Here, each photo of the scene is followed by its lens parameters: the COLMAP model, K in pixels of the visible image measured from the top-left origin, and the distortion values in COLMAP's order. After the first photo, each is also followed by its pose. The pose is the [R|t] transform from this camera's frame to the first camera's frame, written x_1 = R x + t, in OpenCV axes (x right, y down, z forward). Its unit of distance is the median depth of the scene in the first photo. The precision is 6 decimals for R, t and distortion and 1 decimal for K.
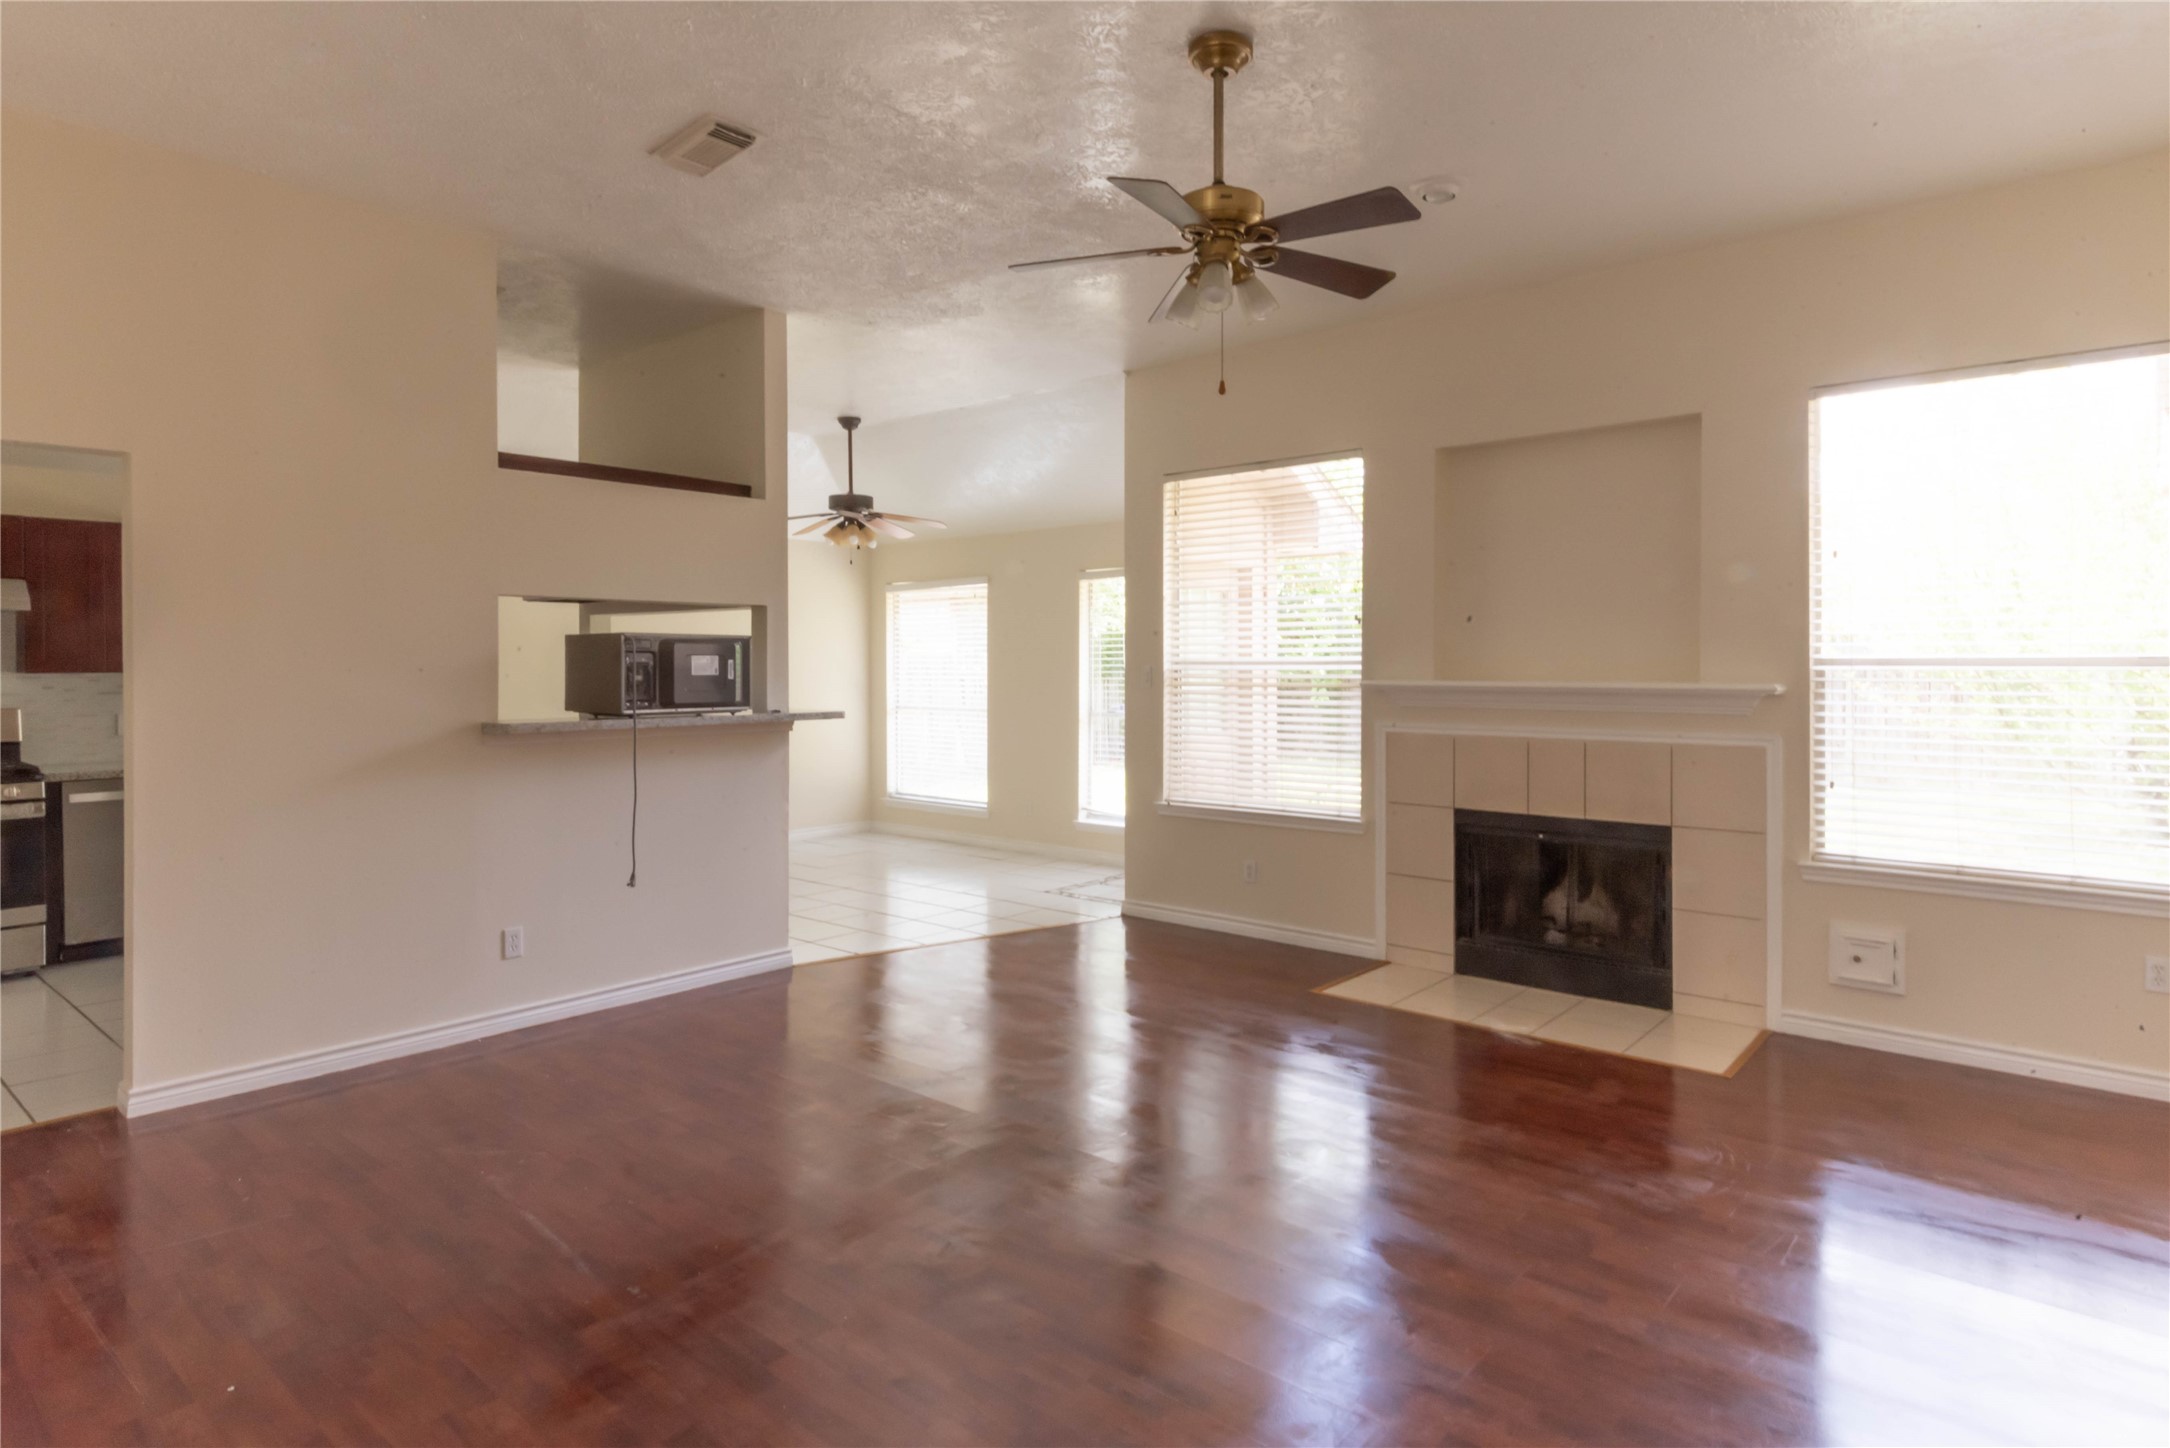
lens RADIAL K [[1192.5, 0, 1080.6], [0, 1192.5, 671.9], [0, 0, 1]] dist [0.019645, -0.000082]
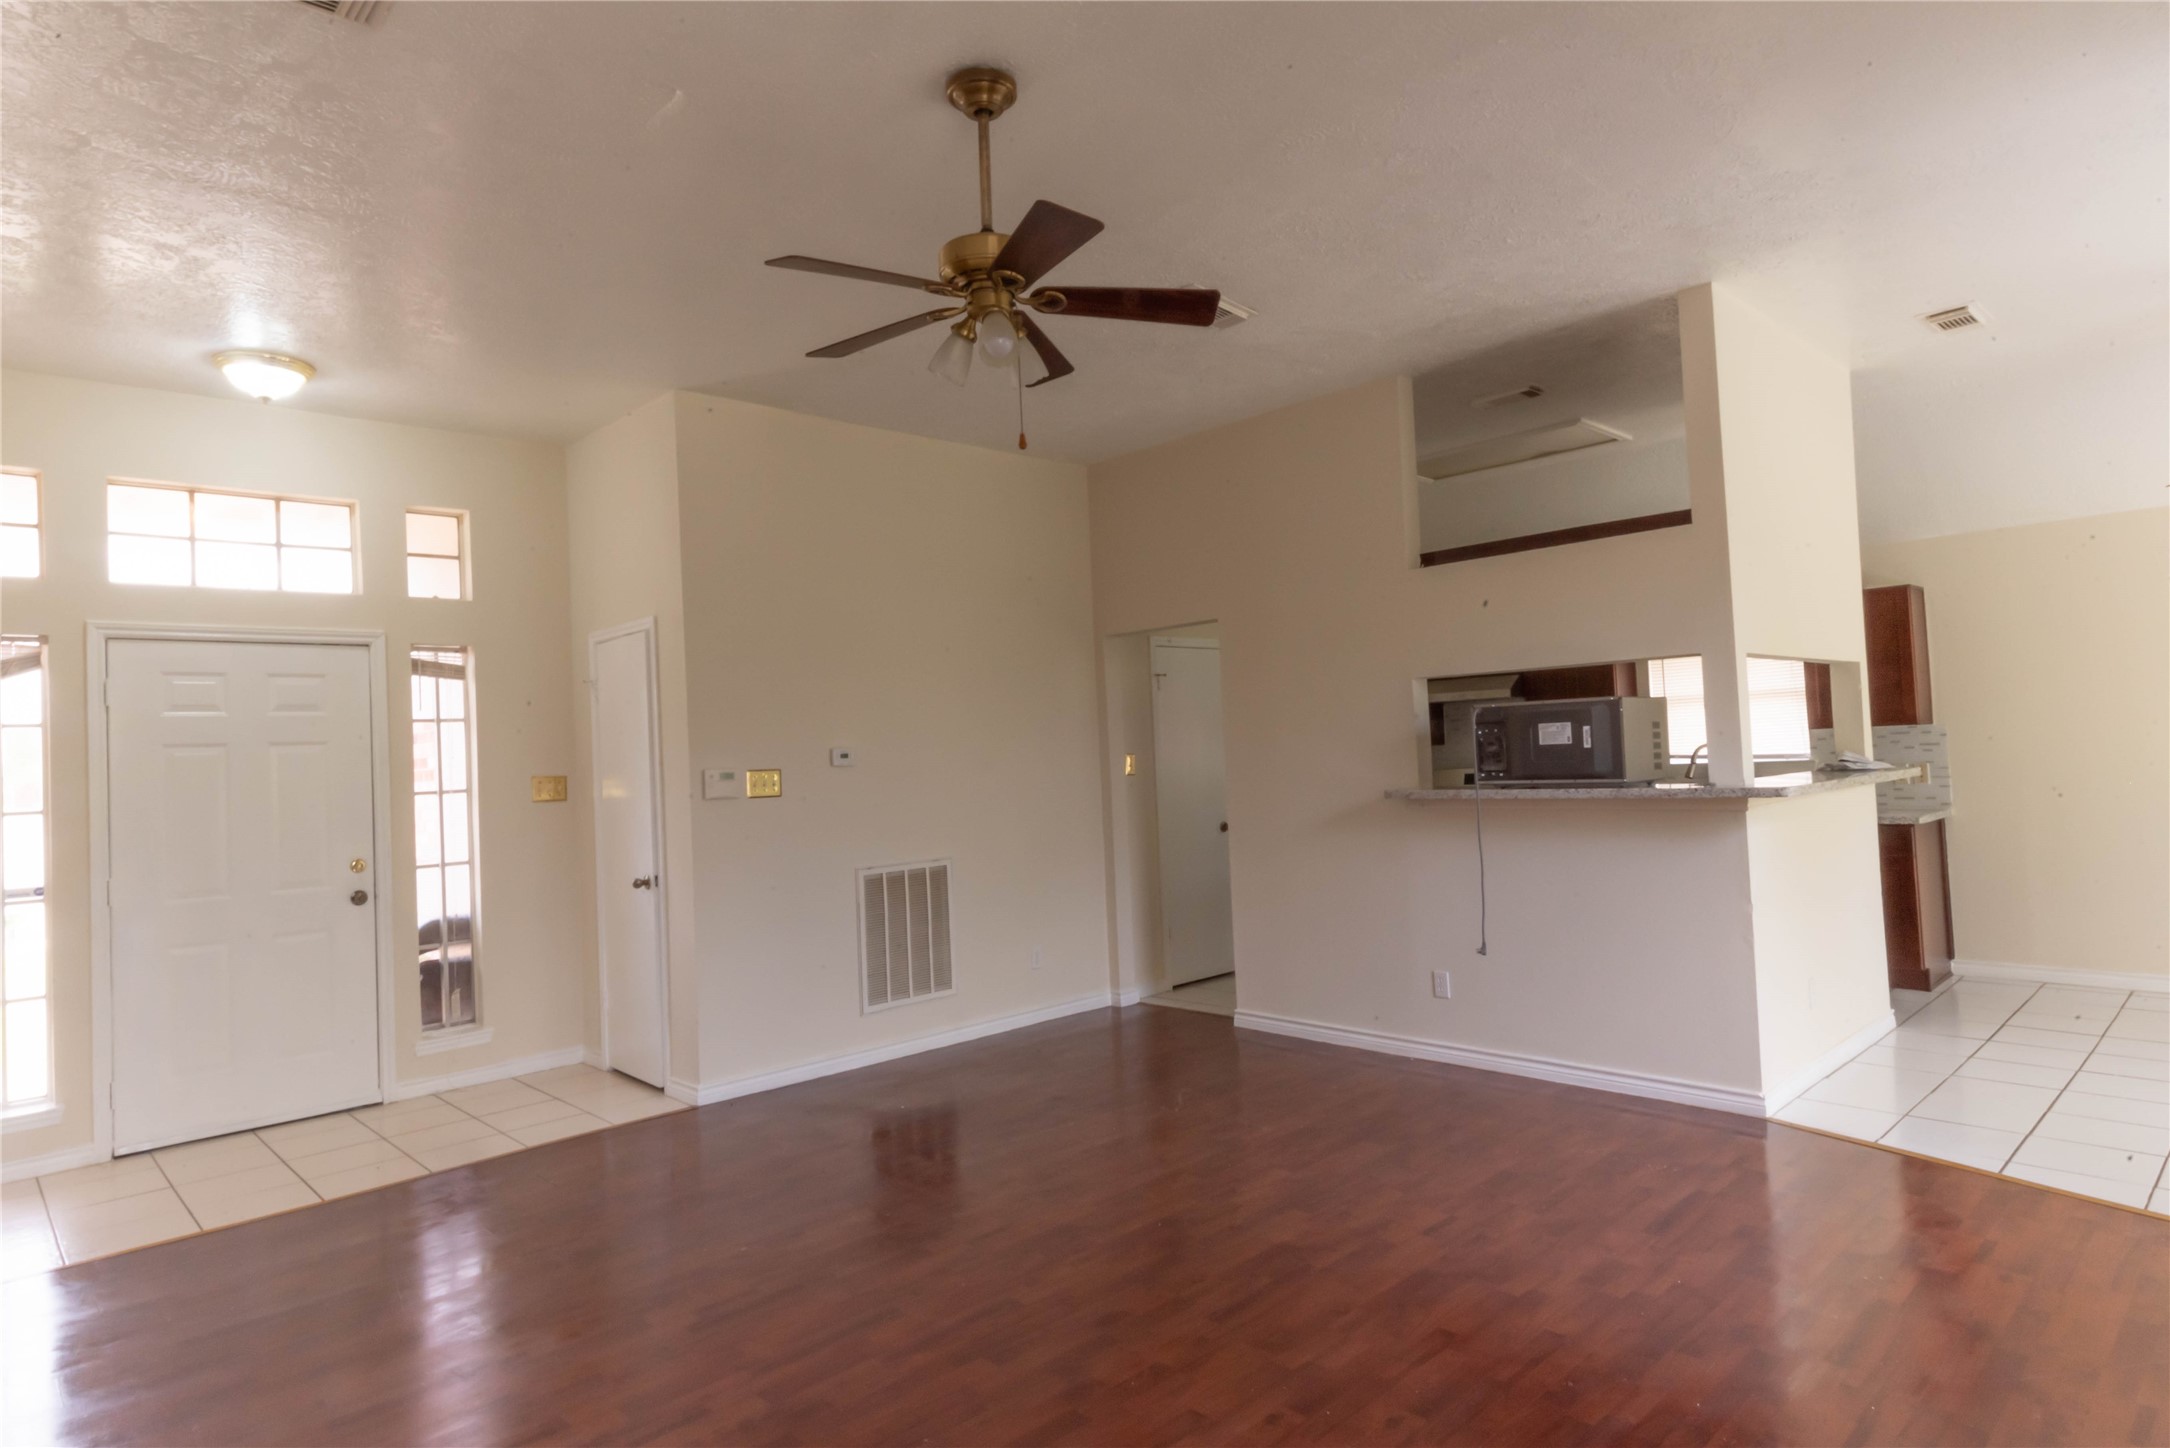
lens RADIAL K [[1224.4, 0, 1085.0], [0, 1224.4, 724.0], [0, 0, 1]] dist [0.003545, 0.000138]
pose [[-0.103514, -0.019964, -0.994428, 0.650697], [0.034221, 0.999135, -0.023621, -0.002846], [0.994039, -0.036476, -0.102741, 0.728394]]
